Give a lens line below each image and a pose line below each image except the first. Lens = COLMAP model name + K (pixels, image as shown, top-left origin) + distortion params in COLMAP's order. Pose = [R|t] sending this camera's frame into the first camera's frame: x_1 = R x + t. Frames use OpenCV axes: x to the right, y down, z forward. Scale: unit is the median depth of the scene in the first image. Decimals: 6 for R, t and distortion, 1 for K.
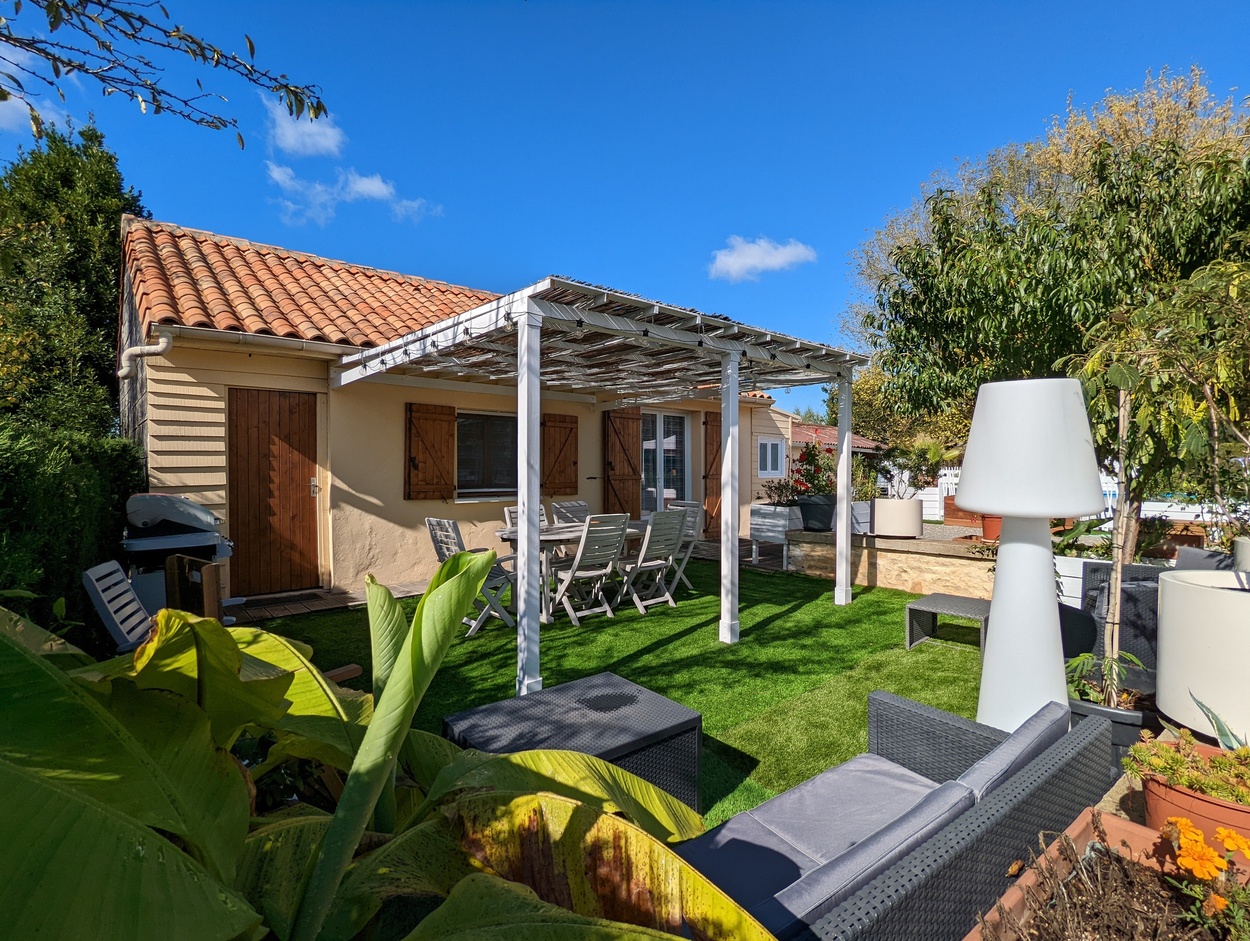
lens RADIAL K [[591.8, 0, 626.3], [0, 591.8, 472.0], [0, 0, 1]] dist [-0.022580, -0.000143]
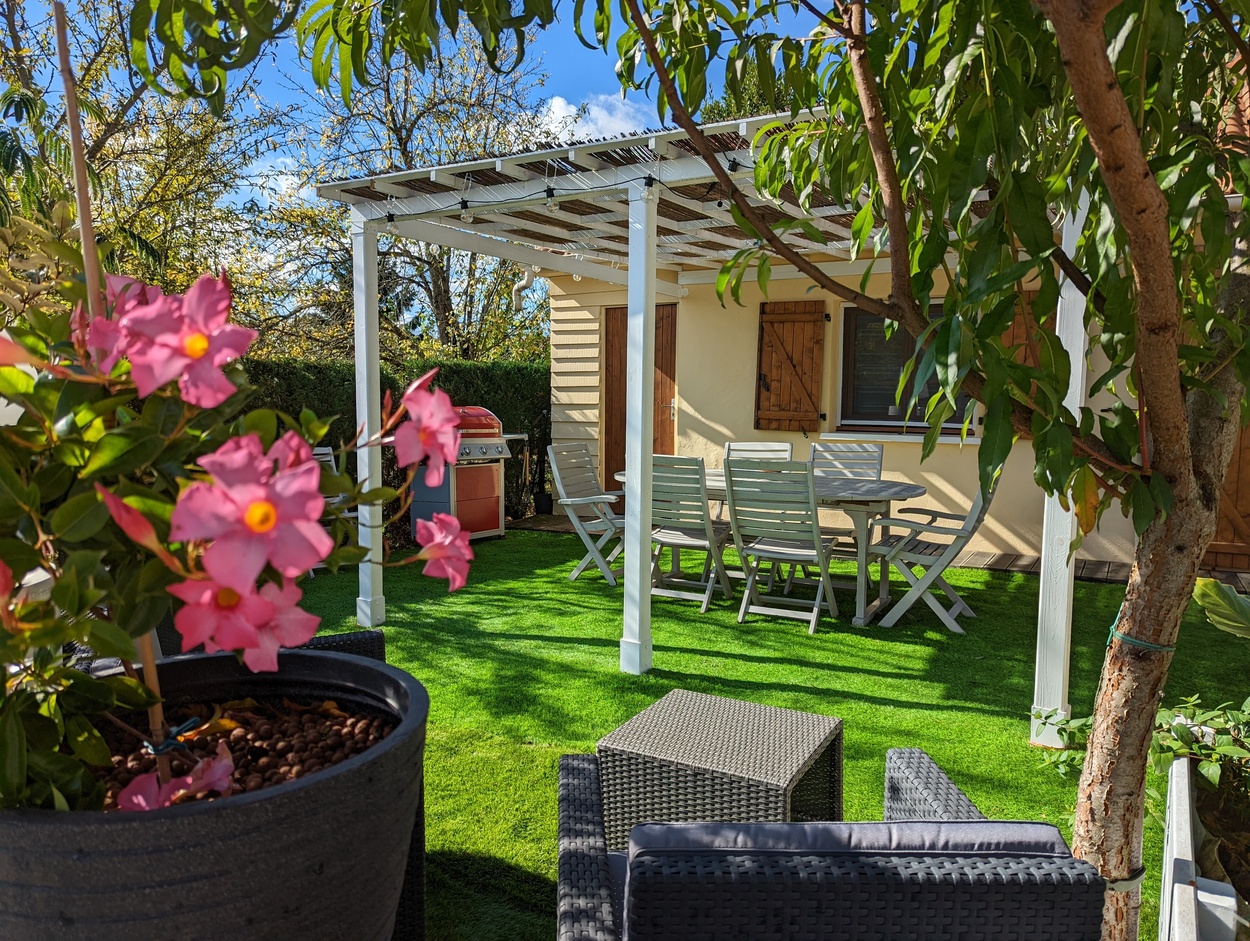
lens RADIAL K [[861.7, 0, 625.8], [0, 861.7, 470.4], [0, 0, 1]] dist [0.006944, 0.000395]
pose [[0.317494, 0.090521, -0.943930, 0.826806], [-0.013861, 0.995770, 0.090830, -0.000505], [0.948159, -0.015754, 0.317406, 0.597528]]
